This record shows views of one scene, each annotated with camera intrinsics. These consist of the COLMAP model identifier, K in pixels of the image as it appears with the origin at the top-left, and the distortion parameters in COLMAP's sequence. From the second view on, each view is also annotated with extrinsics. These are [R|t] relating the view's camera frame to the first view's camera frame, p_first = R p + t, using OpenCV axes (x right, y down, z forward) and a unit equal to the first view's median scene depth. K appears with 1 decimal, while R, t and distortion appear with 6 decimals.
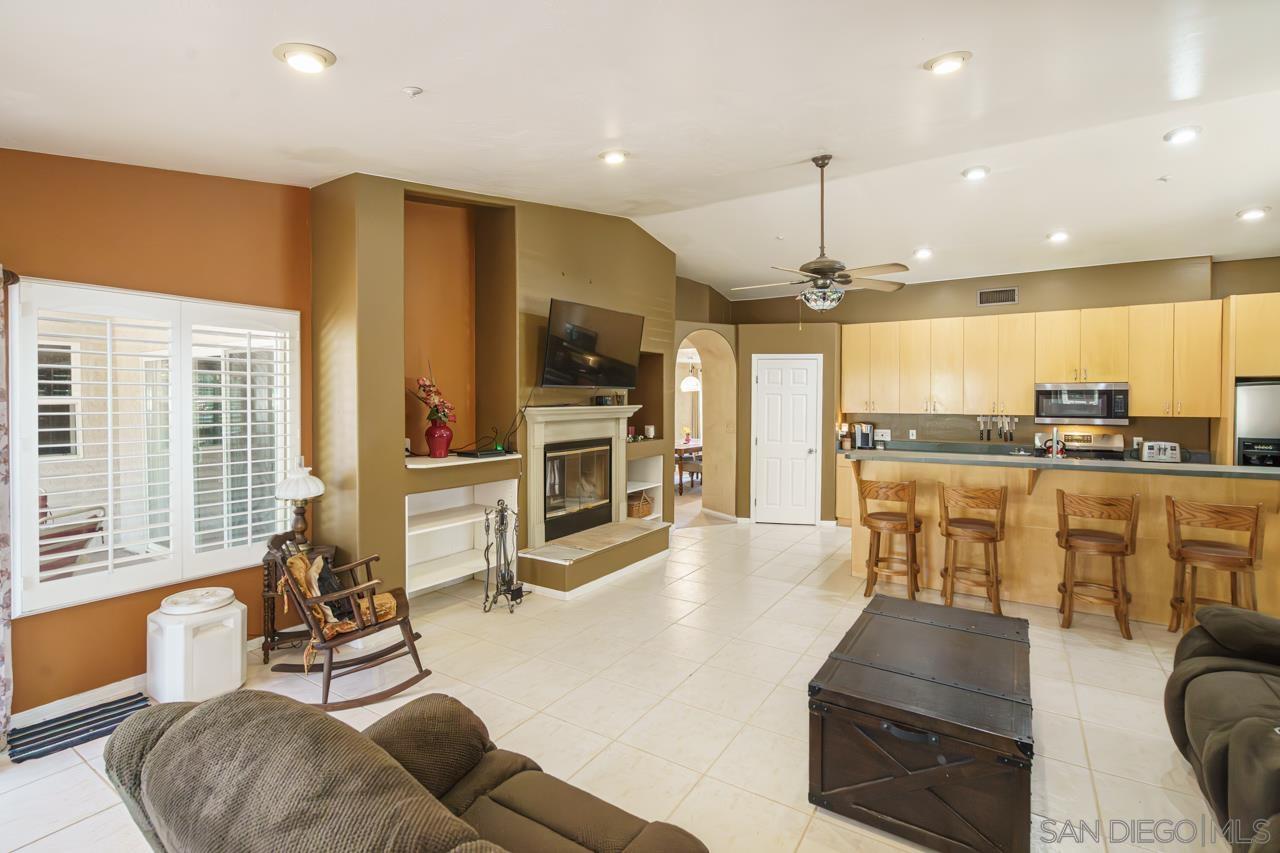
lens RADIAL K [[579.5, 0, 641.5], [0, 579.5, 407.3], [0, 0, 1]] dist [0.001766, 0.000204]
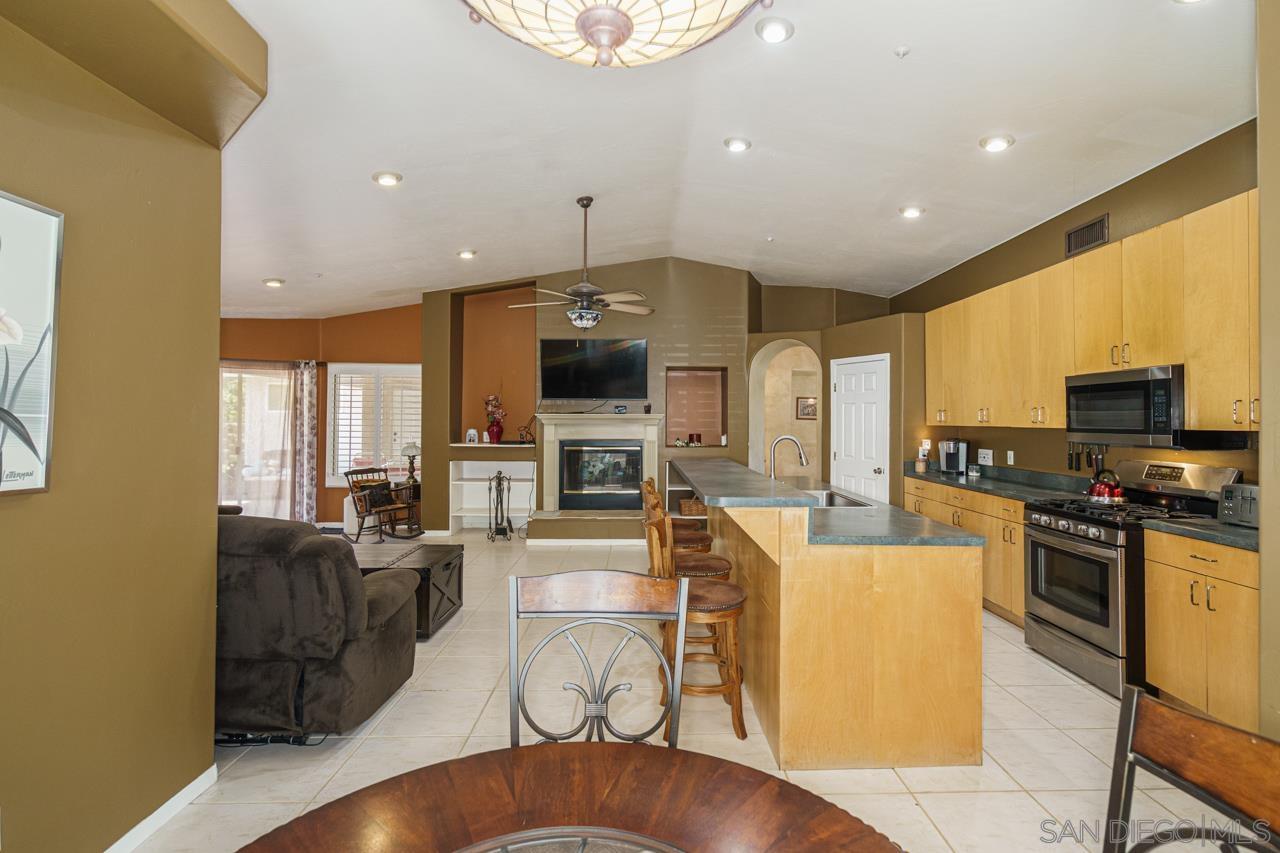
lens RADIAL K [[583.8, 0, 672.0], [0, 583.8, 416.4], [0, 0, 1]] dist [0.000260, 0.000046]
pose [[0.582660, -0.002194, -0.812713, 0.958516], [-0.017106, 0.999742, -0.014962, 0.017922], [0.812536, 0.022620, 0.582472, 0.320986]]
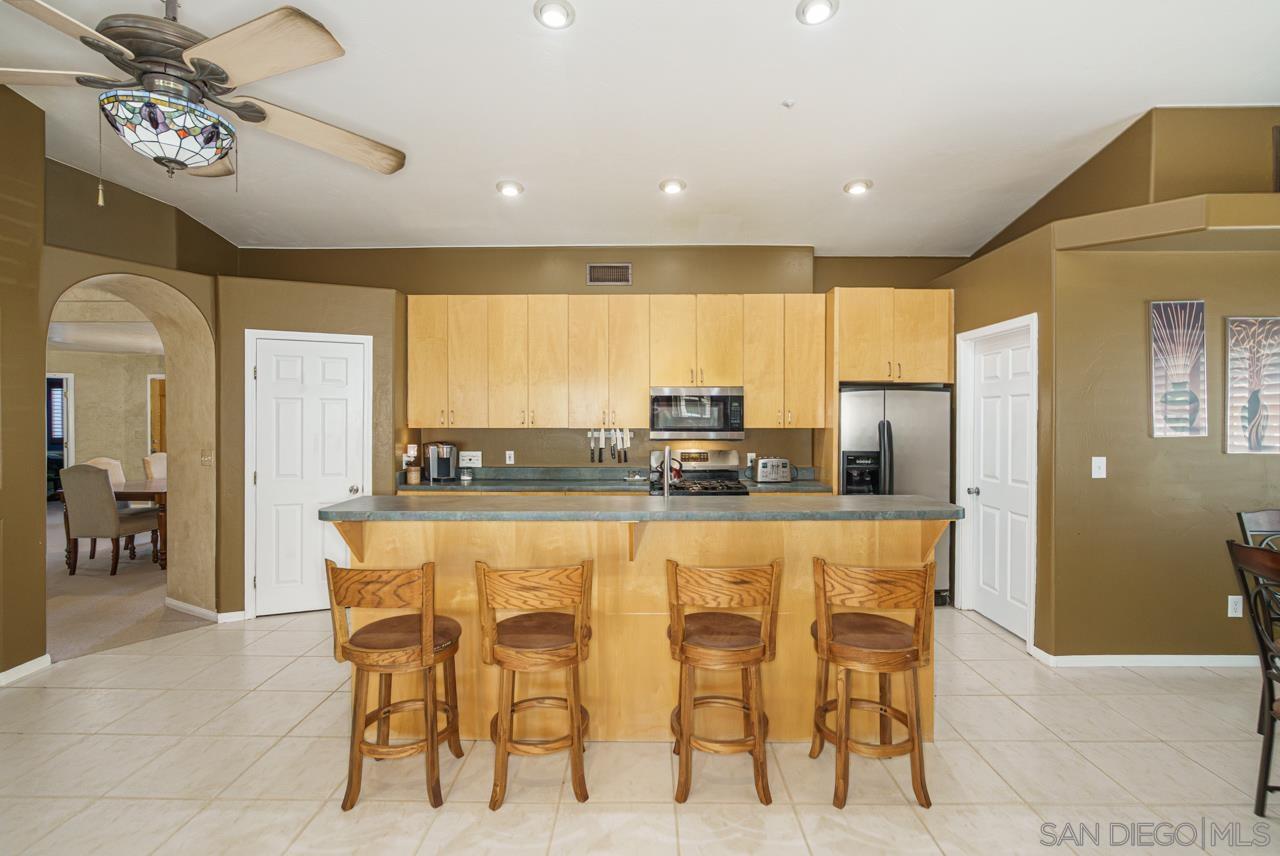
lens RADIAL K [[593.6, 0, 641.0], [0, 593.6, 422.7], [0, 0, 1]] dist [-0.000500, -0.000082]
pose [[0.848638, -0.005850, 0.528941, 0.261126], [0.007195, 0.999974, -0.000485, 0.006850], [-0.528925, 0.004217, 0.848658, 0.350030]]
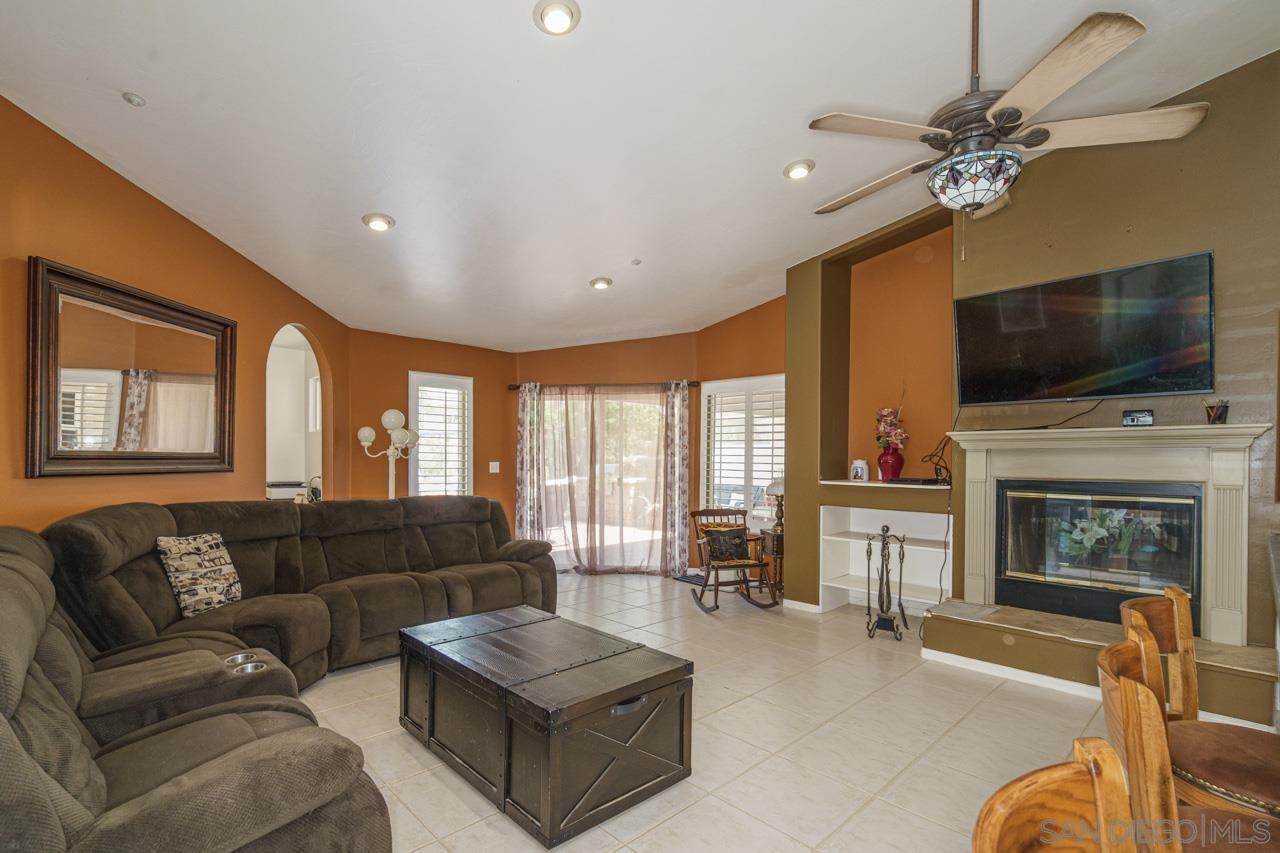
lens RADIAL K [[599.9, 0, 642.5], [0, 599.9, 461.9], [0, 0, 1]] dist [0.001255, 0.000376]
pose [[-0.225150, 0.002621, -0.974321, 0.608537], [-0.020271, 0.999767, 0.007374, 0.036516], [0.974113, 0.021411, -0.225044, 0.591555]]
